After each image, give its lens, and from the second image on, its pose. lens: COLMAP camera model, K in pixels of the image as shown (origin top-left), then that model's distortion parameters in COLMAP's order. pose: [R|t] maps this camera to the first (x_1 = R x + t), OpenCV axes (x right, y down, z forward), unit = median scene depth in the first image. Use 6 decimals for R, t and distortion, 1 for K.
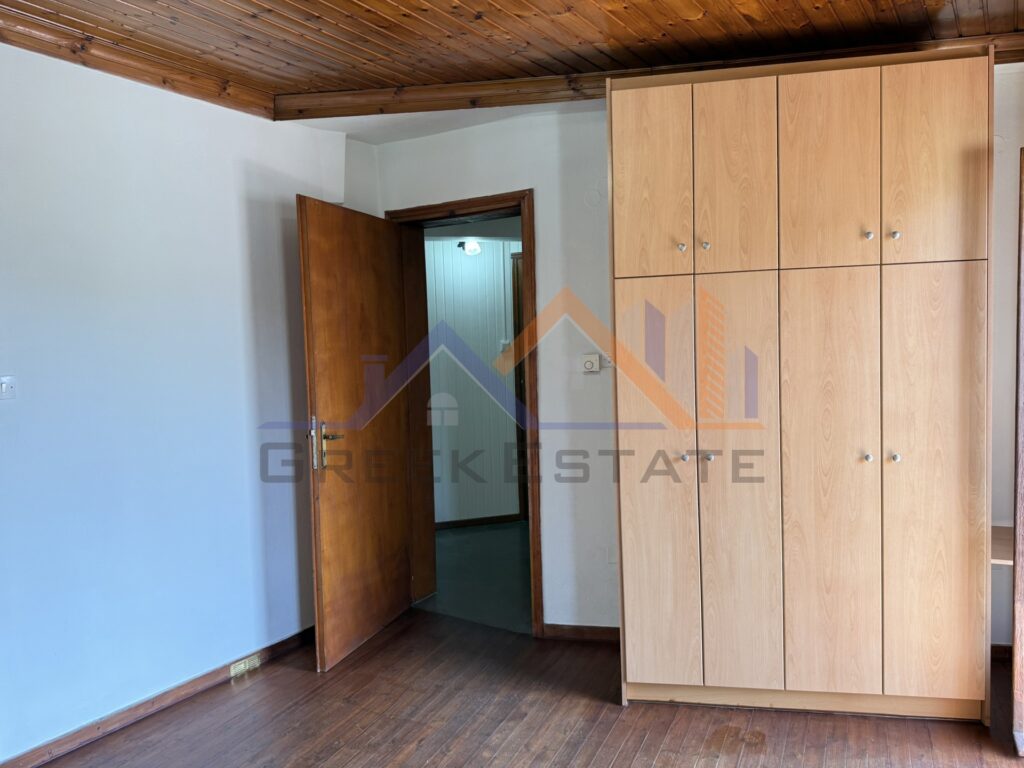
lens RADIAL K [[720.0, 0, 520.8], [0, 720.0, 383.3], [0, 0, 1]] dist [0.065301, -0.077529]
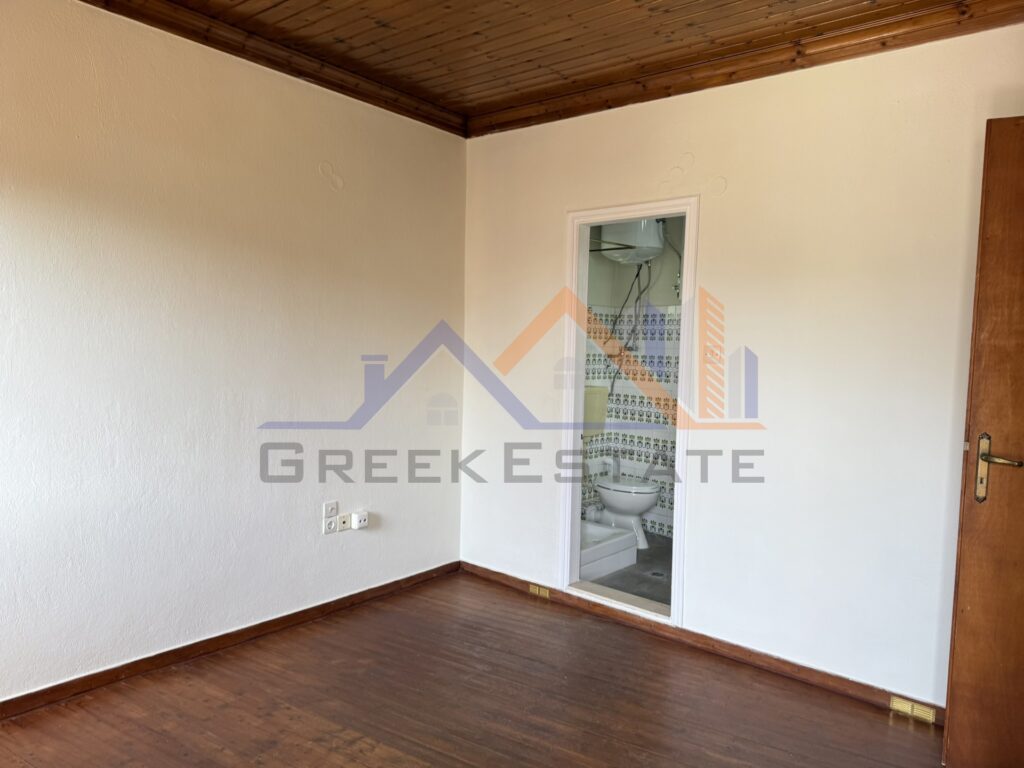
lens RADIAL K [[721.0, 0, 517.4], [0, 721.0, 392.7], [0, 0, 1]] dist [0.072579, -0.080320]
pose [[-0.116209, 0.084065, -0.989661, 0.482891], [-0.092121, 0.991204, 0.095013, -0.012414], [0.988943, 0.102210, -0.107443, 0.608260]]
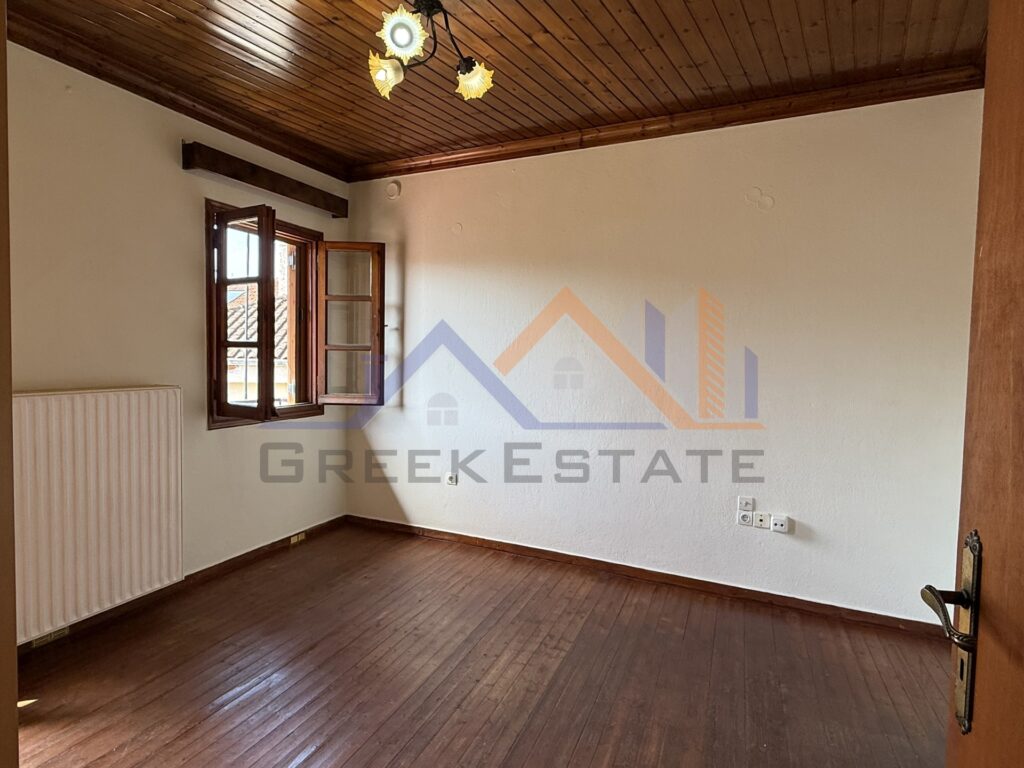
lens RADIAL K [[602.8, 0, 510.6], [0, 602.8, 389.1], [0, 0, 1]] dist [0.000850, -0.000146]
pose [[-0.996740, 0.006421, -0.080429, -0.097301], [-0.003746, 0.992071, 0.125624, -0.017217], [0.080598, 0.125516, -0.988812, 1.159932]]
